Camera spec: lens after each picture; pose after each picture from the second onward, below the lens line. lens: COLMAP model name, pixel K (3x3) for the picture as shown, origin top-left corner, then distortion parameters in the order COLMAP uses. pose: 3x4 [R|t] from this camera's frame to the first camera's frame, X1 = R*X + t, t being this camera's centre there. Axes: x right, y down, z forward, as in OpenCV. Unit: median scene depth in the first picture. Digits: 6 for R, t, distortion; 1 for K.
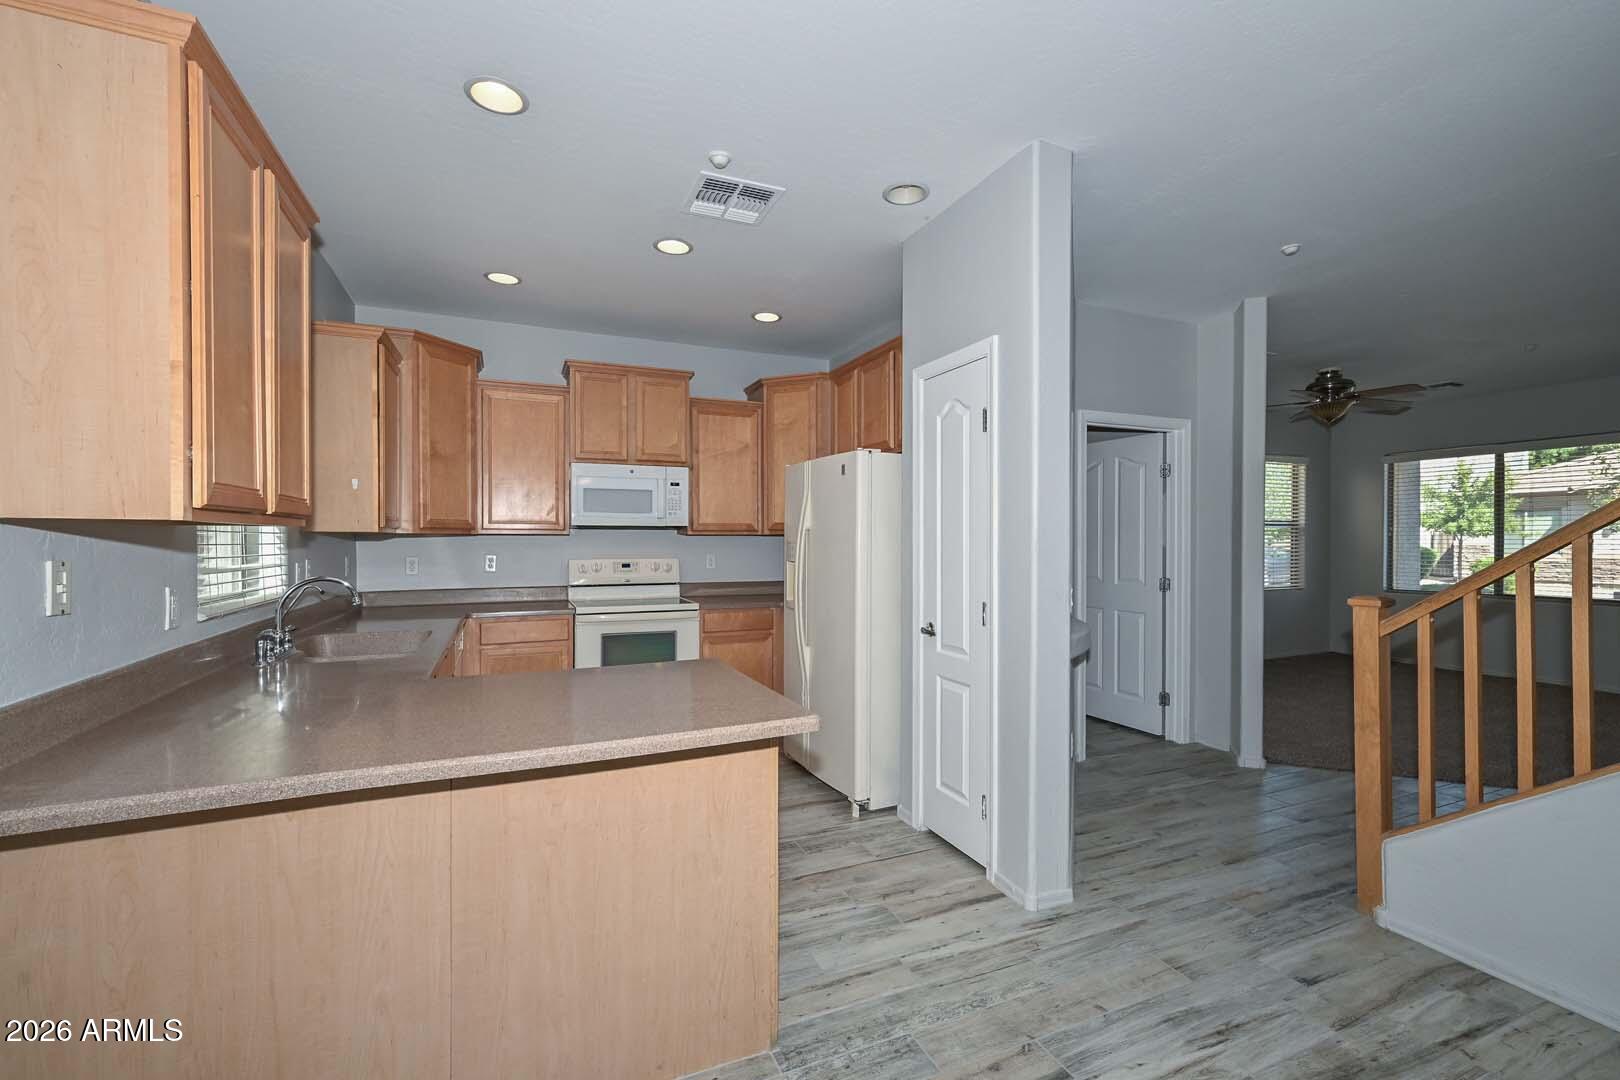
lens RADIAL K [[687.0, 0, 810.0], [0, 687.0, 540.0], [0, 0, 1]] dist [0.014011, -0.000223]
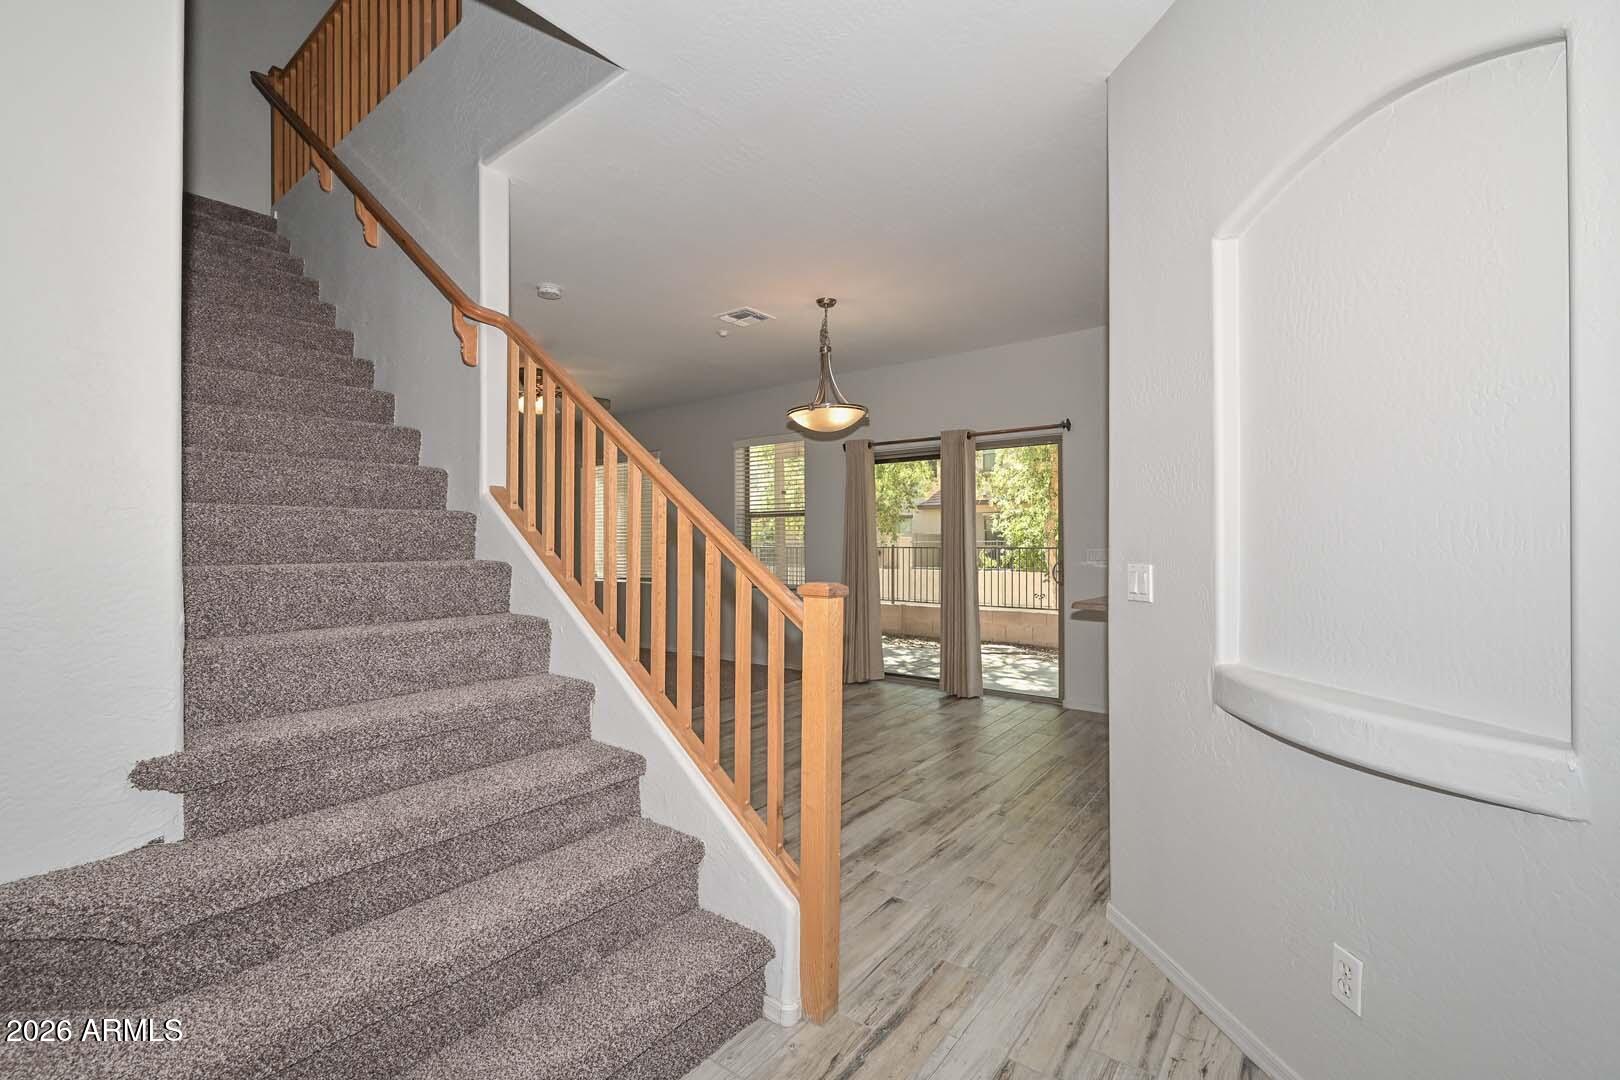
lens RADIAL K [[676.5, 0, 805.1], [0, 676.5, 539.4], [0, 0, 1]] dist [0.013463, 0.000062]
pose [[-0.879769, -0.005057, -0.475374, 0.764780], [-0.003585, 0.999986, -0.004002, 0.028921], [0.475387, -0.001816, -0.879775, 1.064493]]
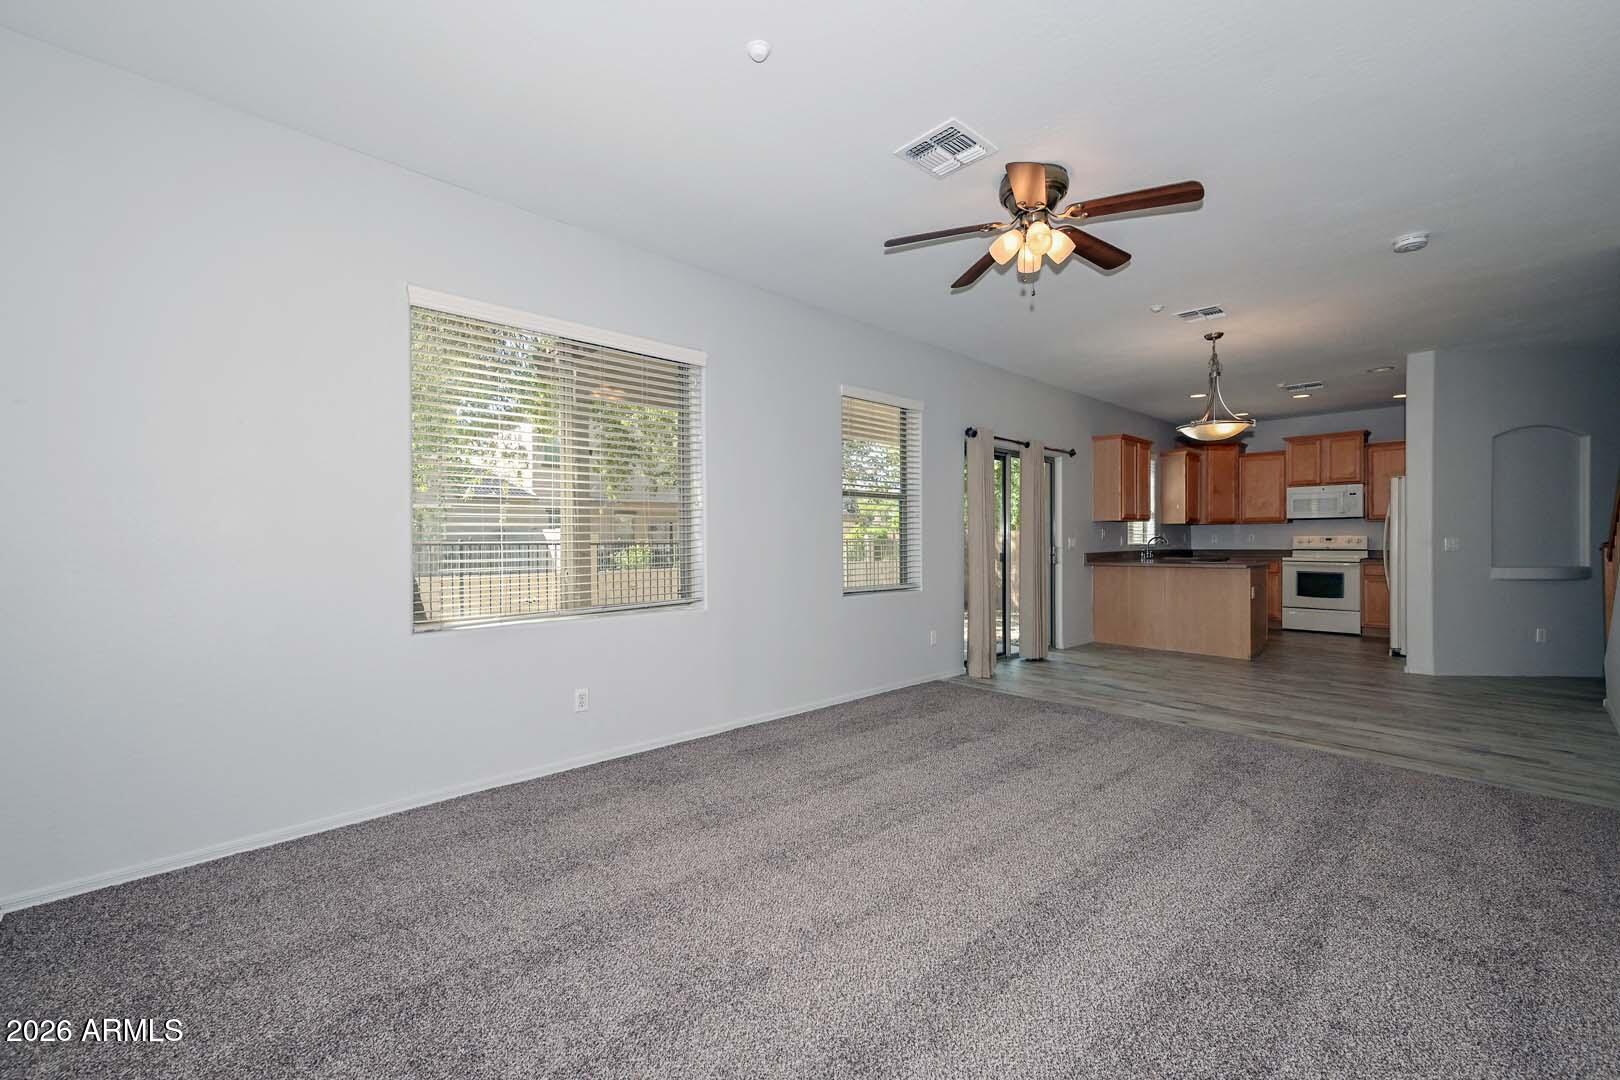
lens RADIAL K [[676.5, 0, 805.1], [0, 676.5, 539.4], [0, 0, 1]] dist [0.013463, 0.000062]
pose [[0.340377, -0.000765, -0.940289, 1.224067], [0.002176, 0.999998, -0.000026, 0.043291], [0.940287, -0.002037, 0.340378, -1.180253]]
